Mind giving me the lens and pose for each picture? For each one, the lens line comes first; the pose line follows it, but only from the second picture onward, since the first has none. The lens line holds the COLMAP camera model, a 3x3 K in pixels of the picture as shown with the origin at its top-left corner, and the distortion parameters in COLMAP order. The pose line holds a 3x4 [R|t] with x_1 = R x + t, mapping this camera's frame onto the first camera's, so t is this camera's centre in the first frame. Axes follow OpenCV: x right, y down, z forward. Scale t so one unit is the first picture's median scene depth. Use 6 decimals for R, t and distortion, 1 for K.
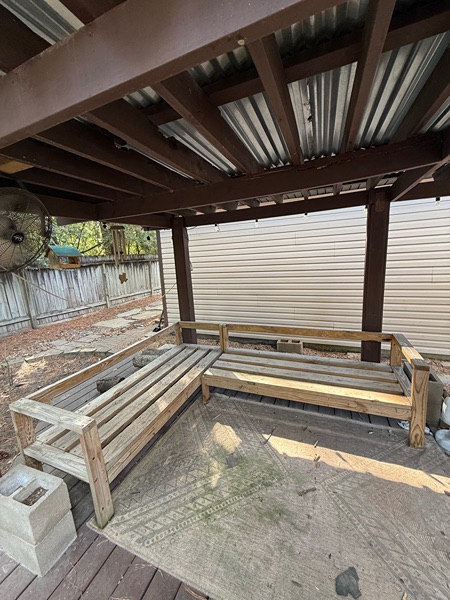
lens RADIAL K [[239.2, 0, 224.3], [0, 239.2, 301.3], [0, 0, 1]] dist [0.000047, -0.000597]
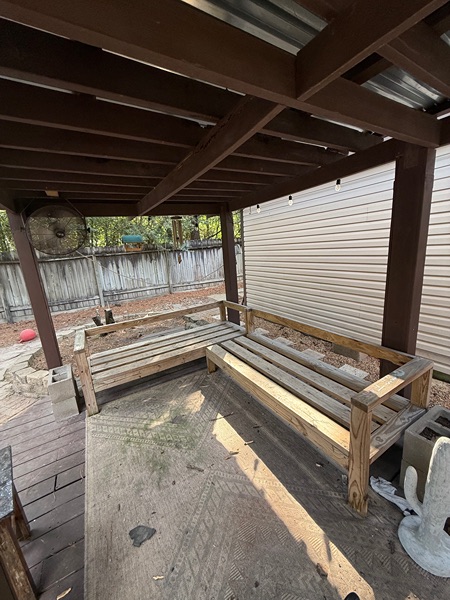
lens RADIAL K [[239.2, 0, 226.3], [0, 239.2, 300.3], [0, 0, 1]] dist [0.000047, -0.000597]
pose [[0.802339, 0.131044, -0.582305, 0.623857], [-0.086637, 0.990838, 0.103607, -0.041326], [0.590547, -0.032679, 0.806341, 0.160099]]
